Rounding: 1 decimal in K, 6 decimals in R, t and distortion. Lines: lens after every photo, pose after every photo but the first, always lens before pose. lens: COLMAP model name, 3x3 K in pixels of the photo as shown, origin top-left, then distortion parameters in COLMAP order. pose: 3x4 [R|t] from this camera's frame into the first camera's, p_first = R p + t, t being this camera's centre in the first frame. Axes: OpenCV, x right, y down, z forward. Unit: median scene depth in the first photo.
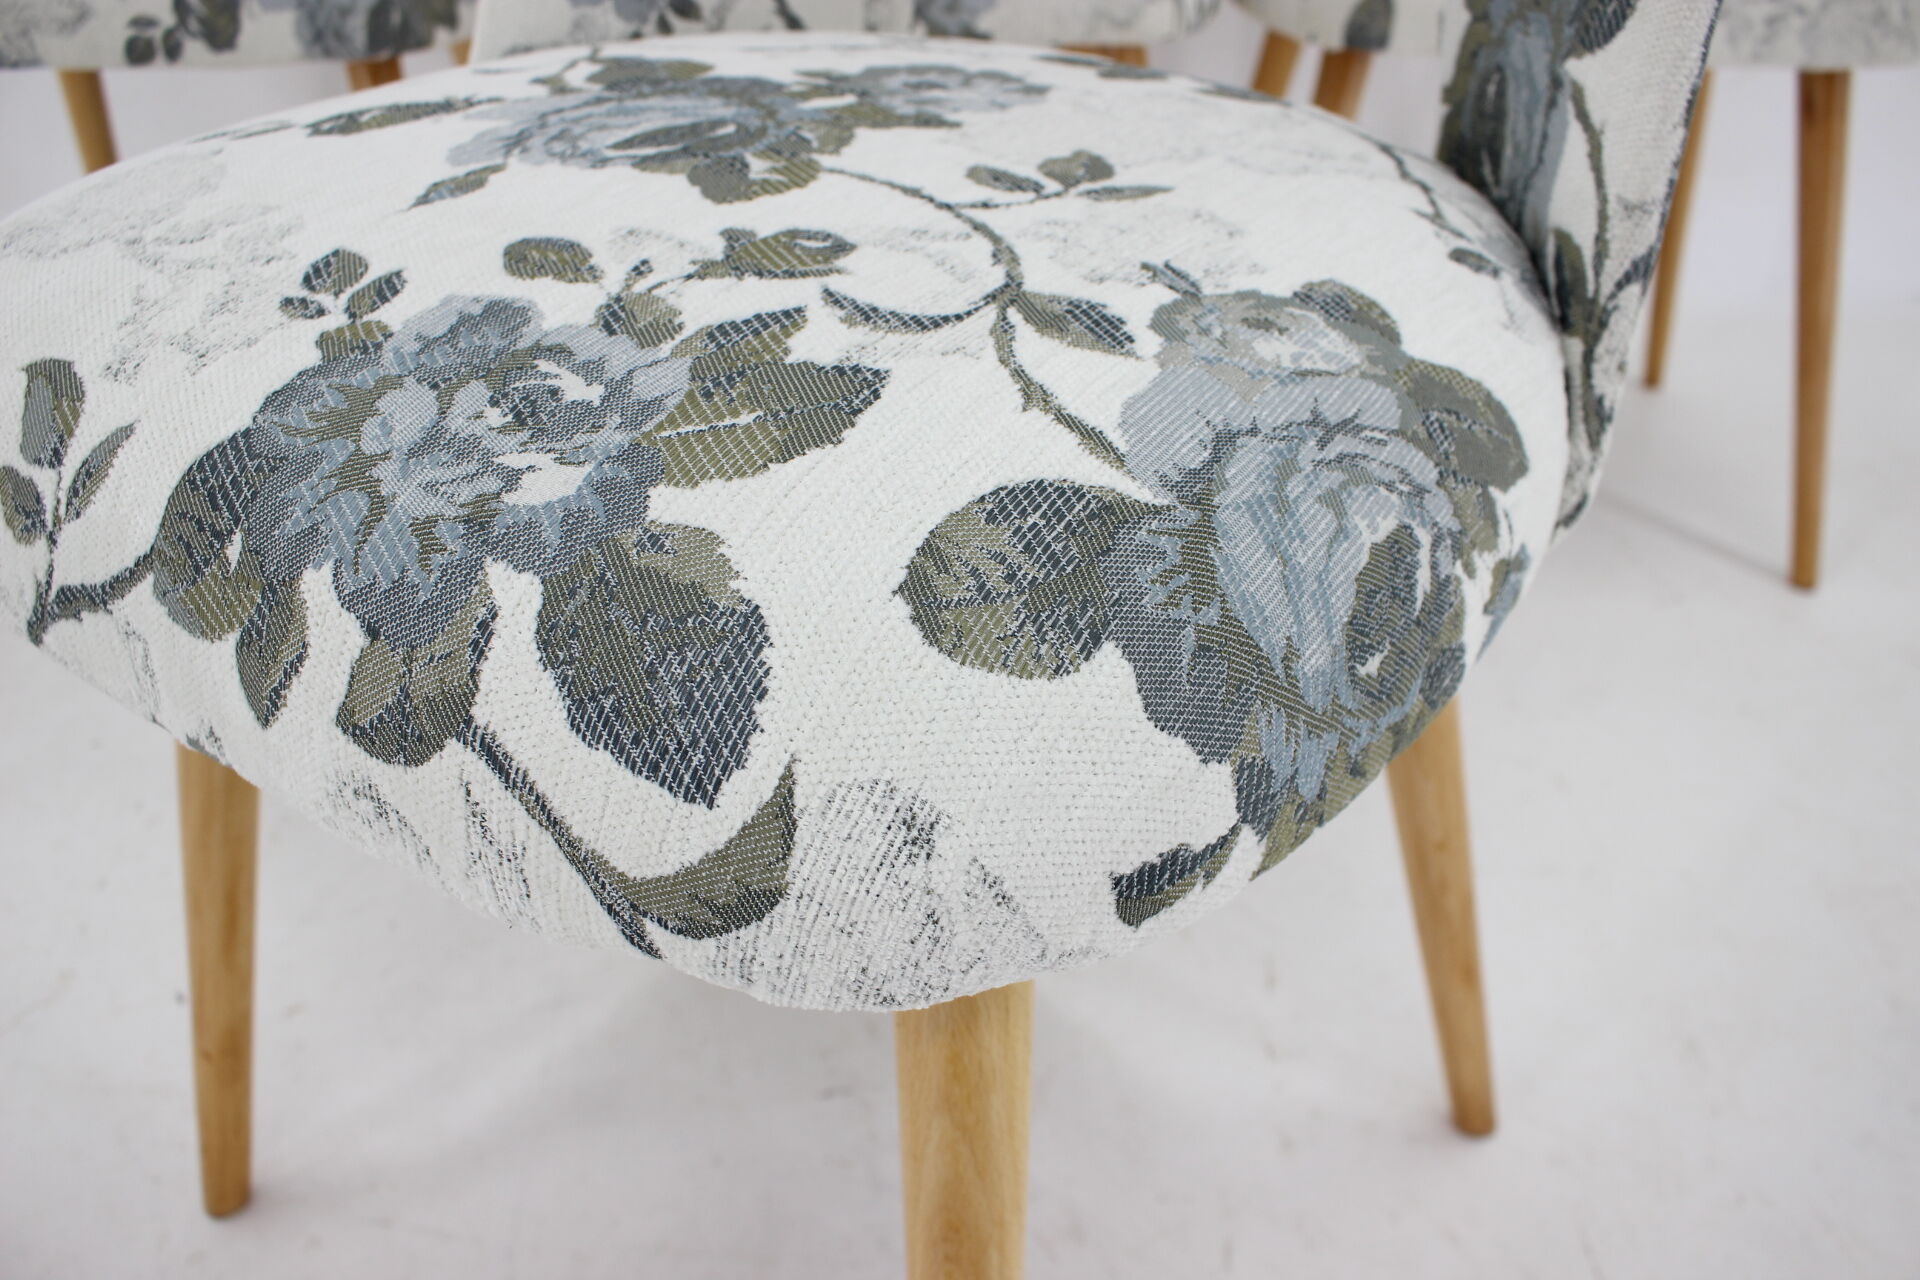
lens RADIAL K [[1564.9, 0, 964.4], [0, 1564.9, 658.1], [0, 0, 1]] dist [-0.154410, 0.126378]
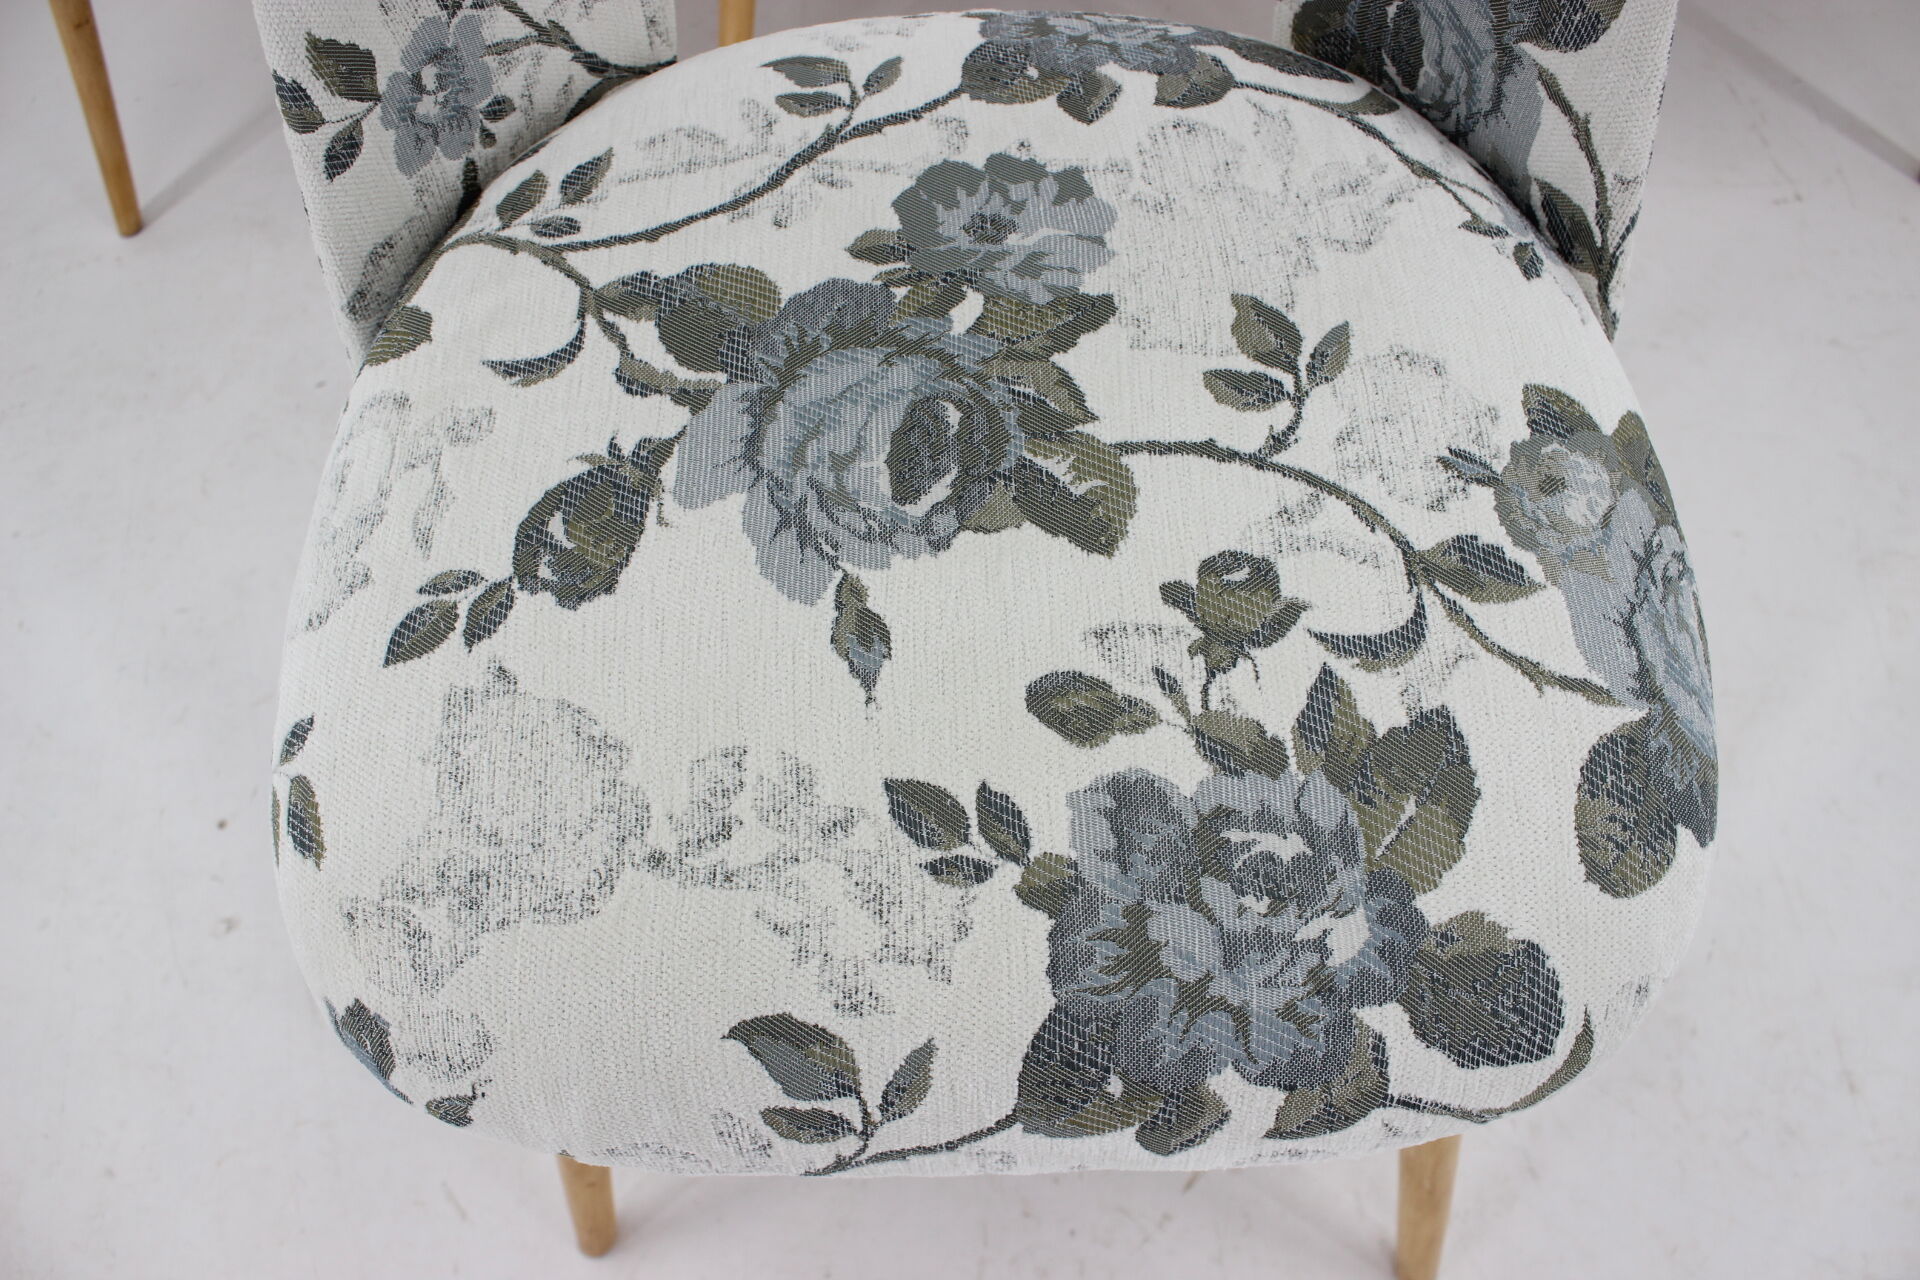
lens RADIAL K [[1564.9, 0, 964.4], [0, 1564.9, 658.1], [0, 0, 1]] dist [-0.154410, 0.126378]
pose [[0.817492, -0.518785, 0.250137, -0.740278], [0.357467, 0.797571, 0.485899, -1.071155], [-0.451579, -0.307802, 0.837457, 0.066186]]
